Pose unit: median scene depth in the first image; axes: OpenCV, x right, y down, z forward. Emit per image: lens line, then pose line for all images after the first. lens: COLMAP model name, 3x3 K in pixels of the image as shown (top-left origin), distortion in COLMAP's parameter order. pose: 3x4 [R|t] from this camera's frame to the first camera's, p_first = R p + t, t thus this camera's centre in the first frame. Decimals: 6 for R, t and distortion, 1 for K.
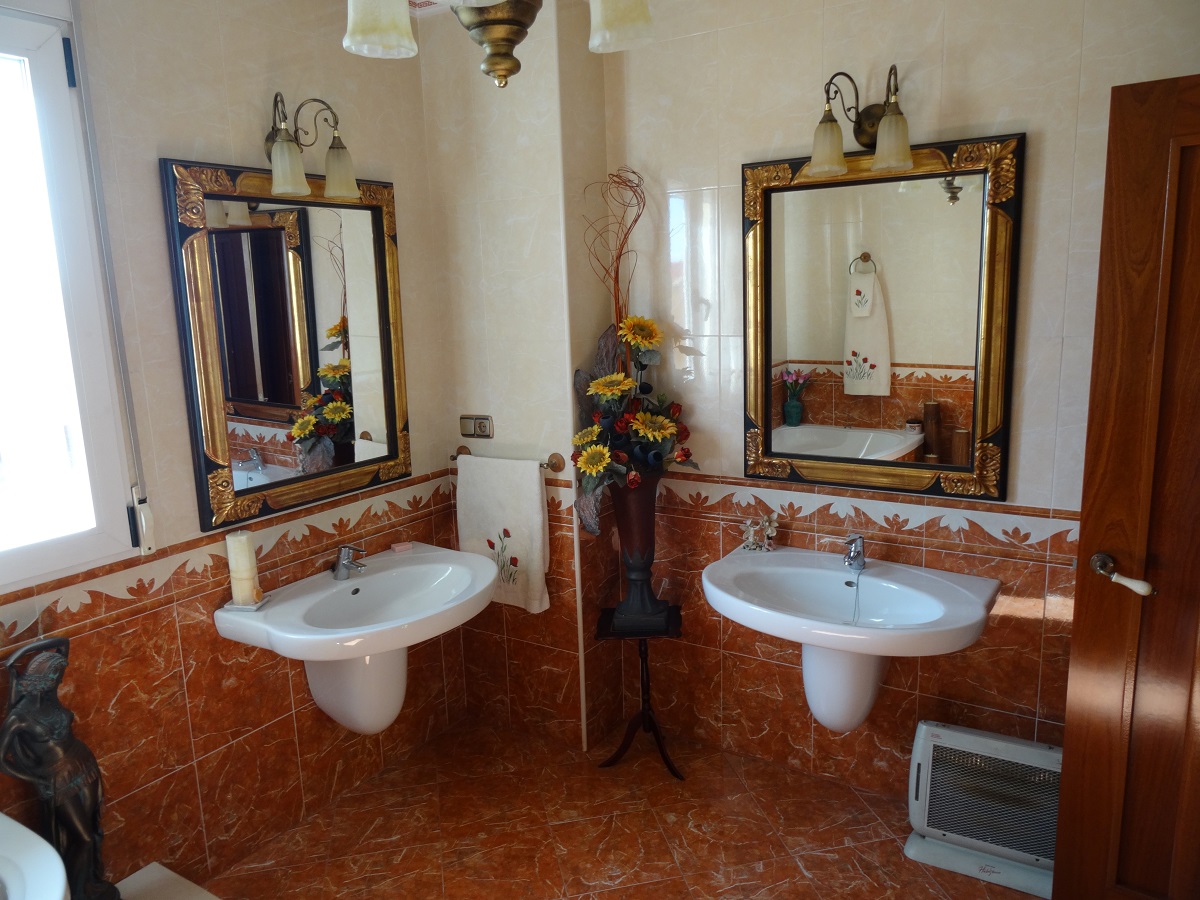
lens RADIAL K [[862.9, 0, 600.0], [0, 862.9, 450.0], [0, 0, 1]] dist [0.012270, -0.000954]
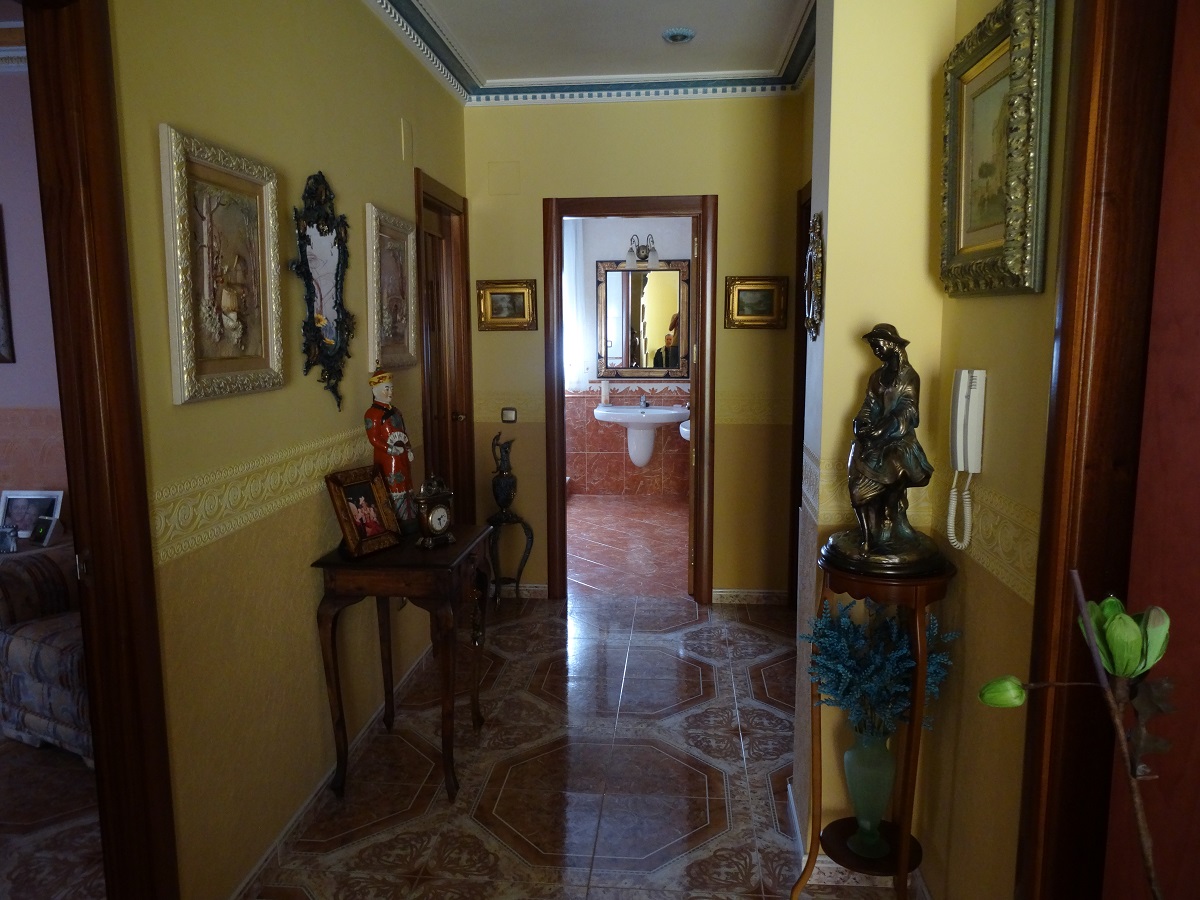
lens RADIAL K [[862.9, 0, 600.0], [0, 862.9, 450.0], [0, 0, 1]] dist [0.012270, -0.000954]
pose [[0.459643, 0.161007, -0.873387, 2.173643], [-0.172666, 0.980865, 0.089950, 0.062501], [0.871157, 0.109460, 0.478648, -0.419661]]
